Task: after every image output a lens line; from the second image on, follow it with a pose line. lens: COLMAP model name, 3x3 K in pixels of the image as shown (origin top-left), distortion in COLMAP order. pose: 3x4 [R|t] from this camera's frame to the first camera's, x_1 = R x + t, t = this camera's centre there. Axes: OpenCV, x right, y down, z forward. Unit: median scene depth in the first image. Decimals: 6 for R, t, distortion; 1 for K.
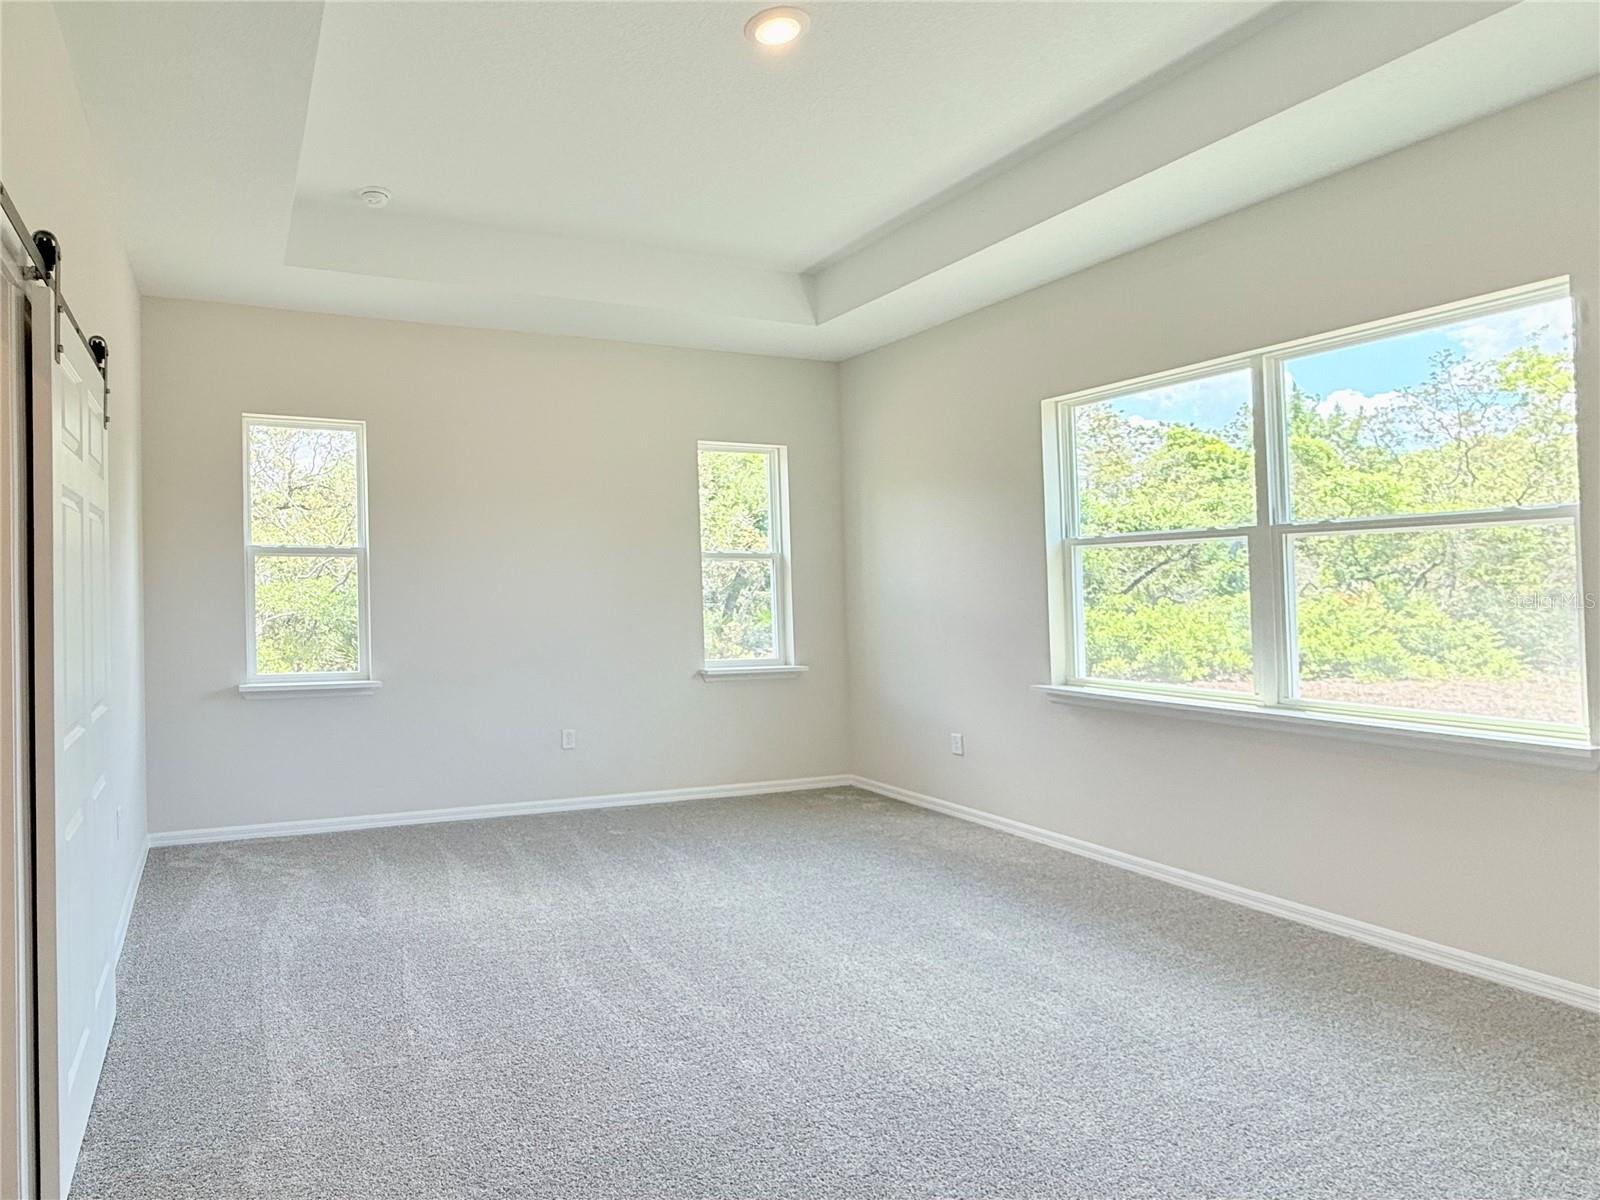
lens RADIAL K [[668.7, 0, 794.6], [0, 668.7, 577.2], [0, 0, 1]] dist [0.001253, 0.000163]
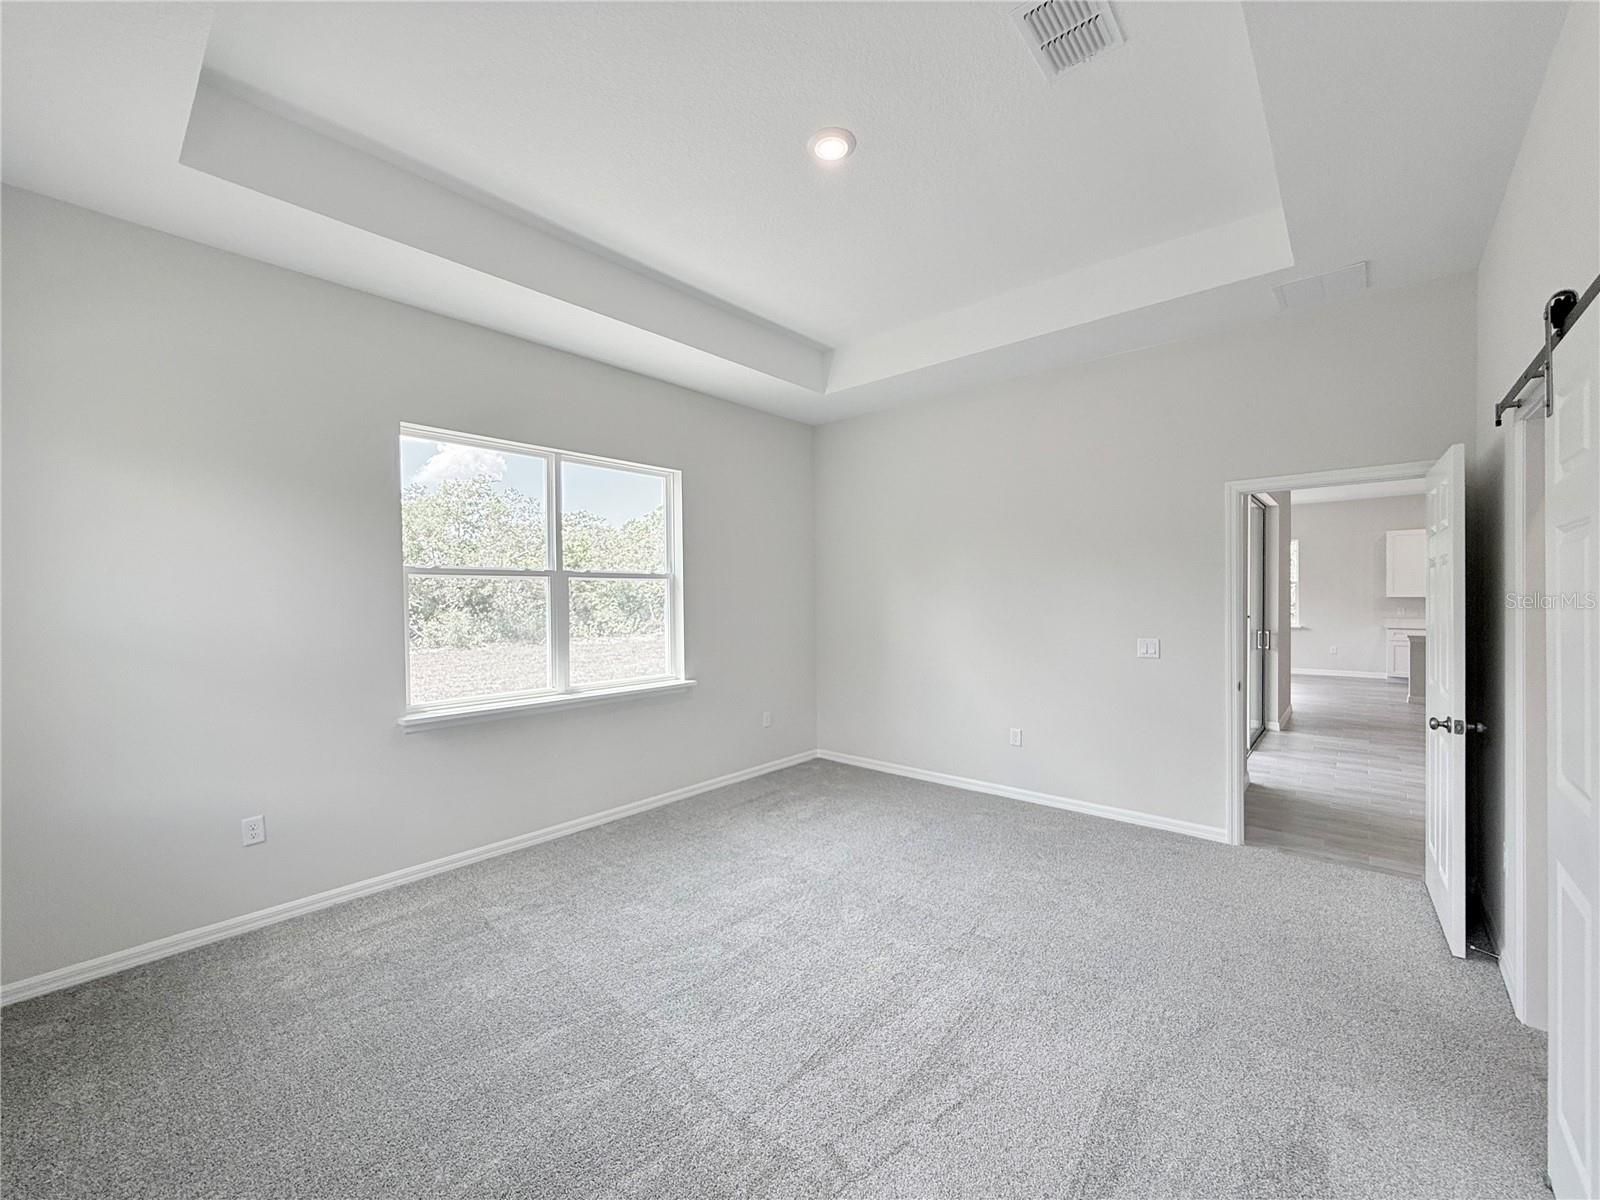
lens RADIAL K [[632.6, 0, 800.0], [0, 632.6, 600.0], [0, 0, 1]] dist [-0.001562, -0.000063]
pose [[-0.149365, 0.020792, 0.988564, -0.751177], [0.007639, 0.999773, -0.019874, 0.017819], [-0.988753, 0.004584, -0.149490, 0.700248]]
